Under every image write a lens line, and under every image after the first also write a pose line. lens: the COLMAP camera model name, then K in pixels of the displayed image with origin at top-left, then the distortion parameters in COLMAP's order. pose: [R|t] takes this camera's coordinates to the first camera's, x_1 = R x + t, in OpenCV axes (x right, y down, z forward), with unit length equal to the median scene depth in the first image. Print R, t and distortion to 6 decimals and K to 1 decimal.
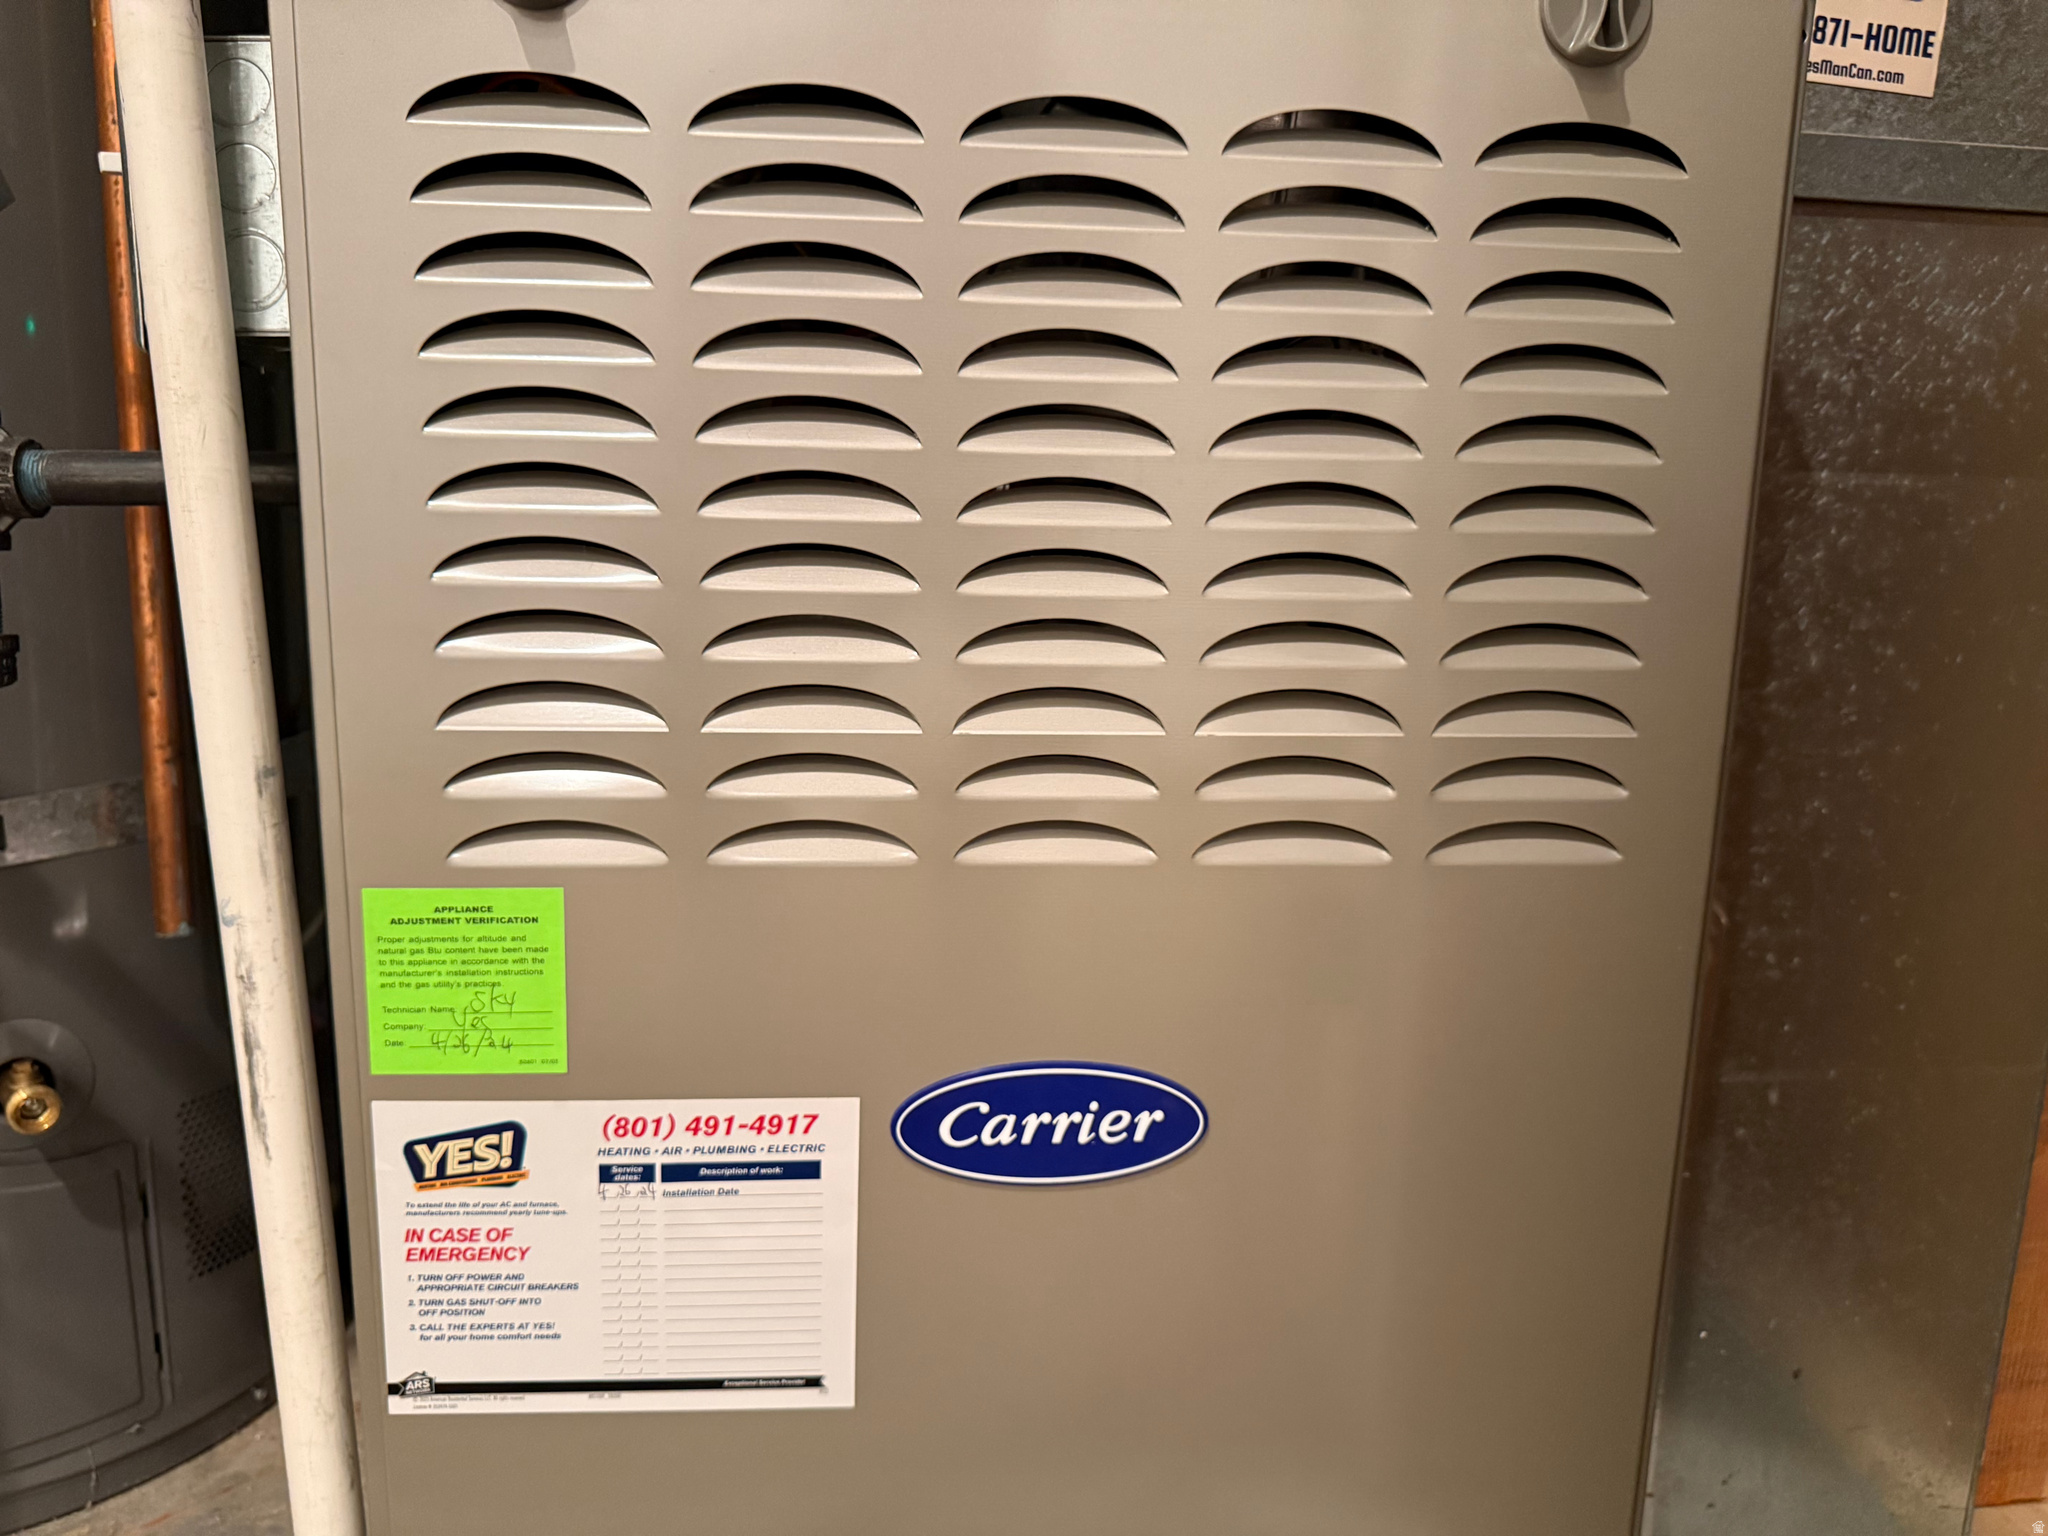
lens RADIAL K [[1389.5, 0, 1024.0], [0, 1389.5, 768.0], [0, 0, 1]] dist [-0.001752, -0.002522]
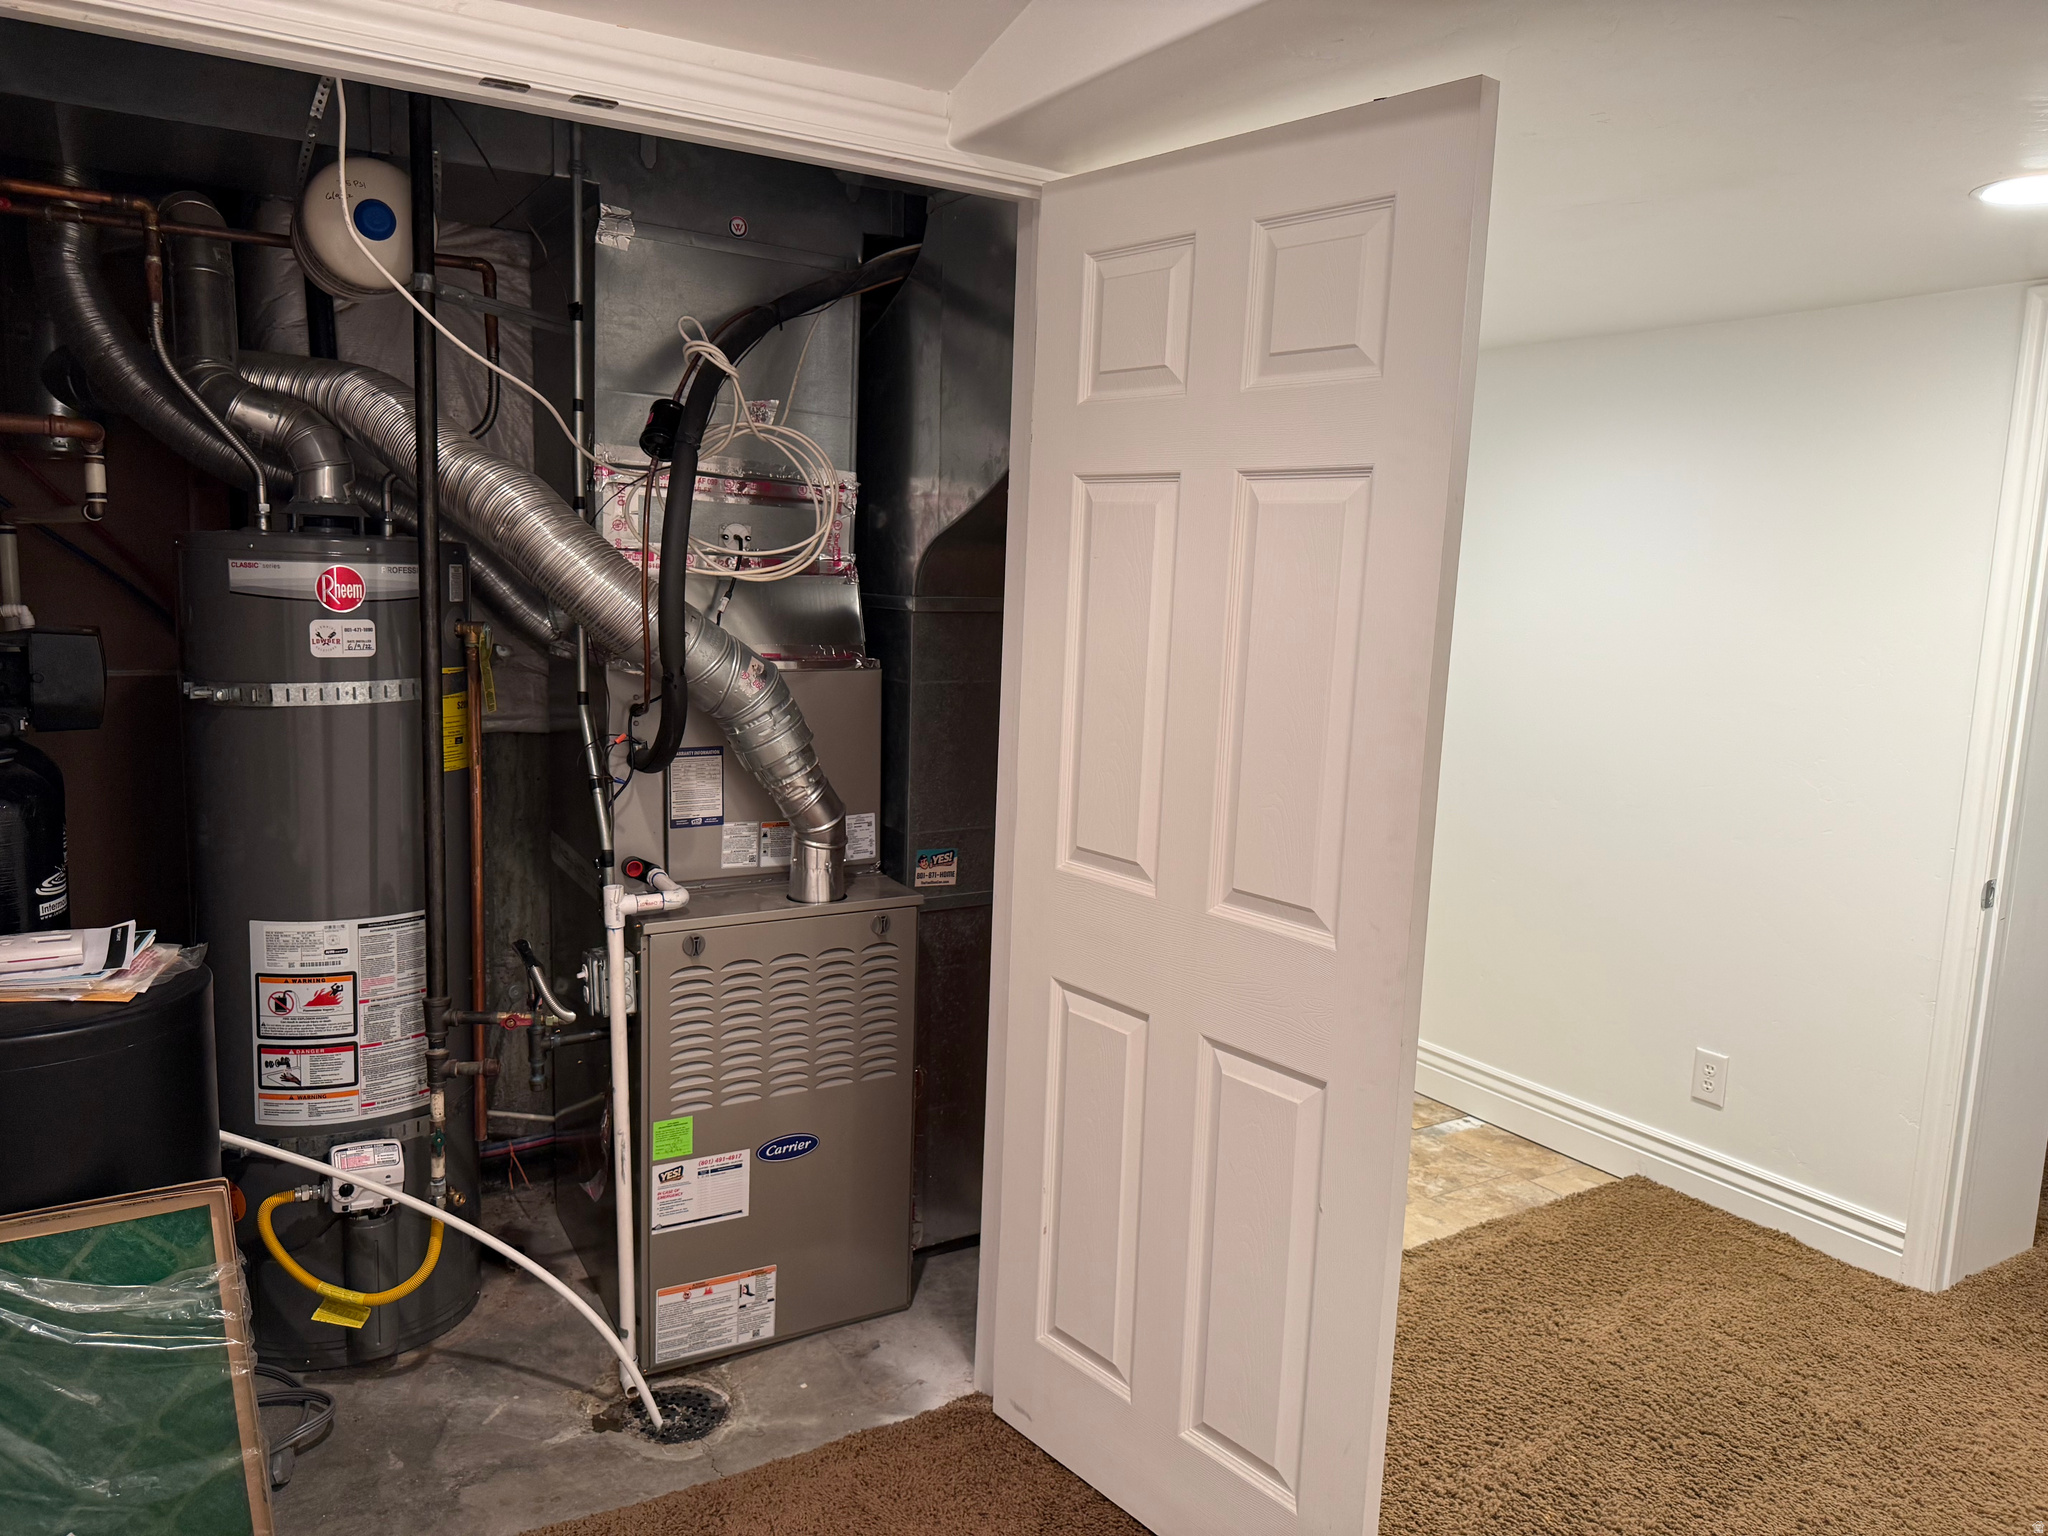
lens RADIAL K [[1417.3, 0, 1024.0], [0, 1417.3, 768.0], [0, 0, 1]] dist [0.005943, -0.038833]
pose [[0.899113, -0.050362, 0.434811, -1.329510], [0.056259, 0.998416, -0.000692, -1.020050], [-0.434087, 0.025085, 0.900522, -3.855420]]
